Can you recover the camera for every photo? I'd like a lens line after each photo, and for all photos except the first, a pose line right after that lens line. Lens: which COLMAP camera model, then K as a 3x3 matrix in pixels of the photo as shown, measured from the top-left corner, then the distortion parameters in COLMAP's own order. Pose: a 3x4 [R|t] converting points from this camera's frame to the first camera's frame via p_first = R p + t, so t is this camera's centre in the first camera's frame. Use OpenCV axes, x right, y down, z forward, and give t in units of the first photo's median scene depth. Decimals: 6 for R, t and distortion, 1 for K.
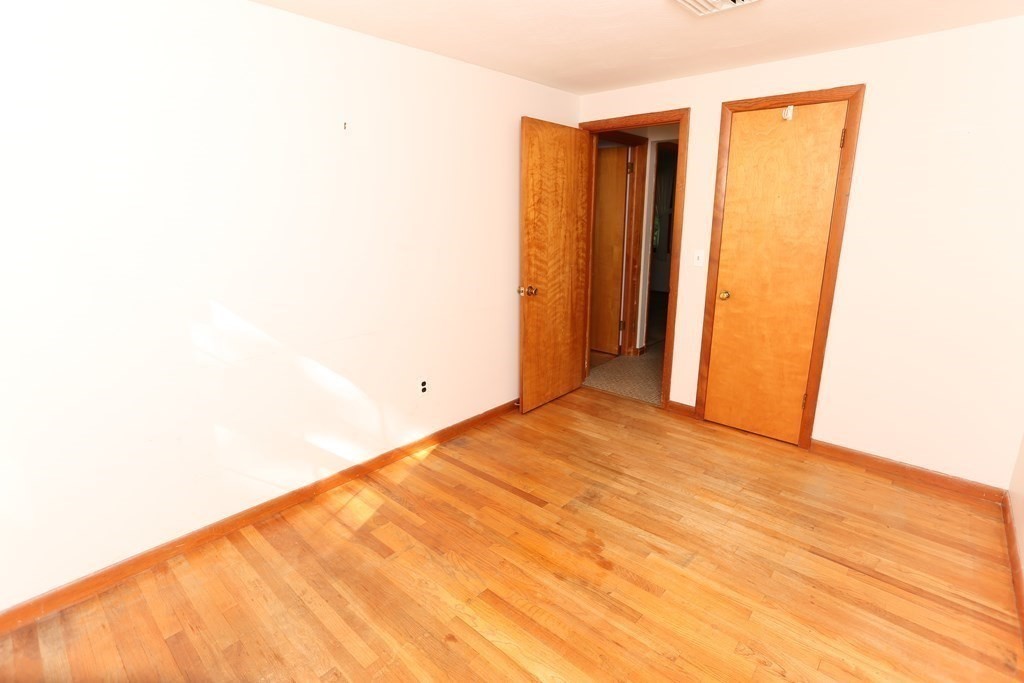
lens RADIAL K [[490.7, 0, 517.4], [0, 490.7, 331.7], [0, 0, 1]] dist [-0.058684, 0.028717]
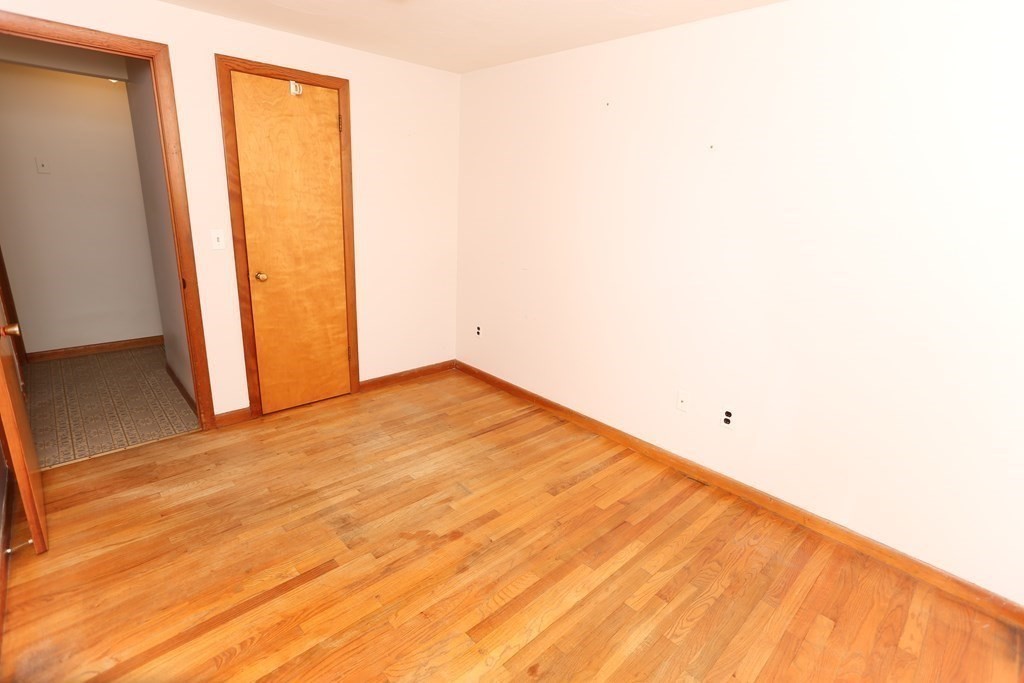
lens RADIAL K [[490.7, 0, 517.4], [0, 490.7, 331.7], [0, 0, 1]] dist [-0.058684, 0.028717]
pose [[0.080598, -0.265282, 0.960796, -0.518645], [0.195725, 0.949378, 0.245711, -0.123306], [-0.977341, 0.168248, 0.128440, 0.494424]]
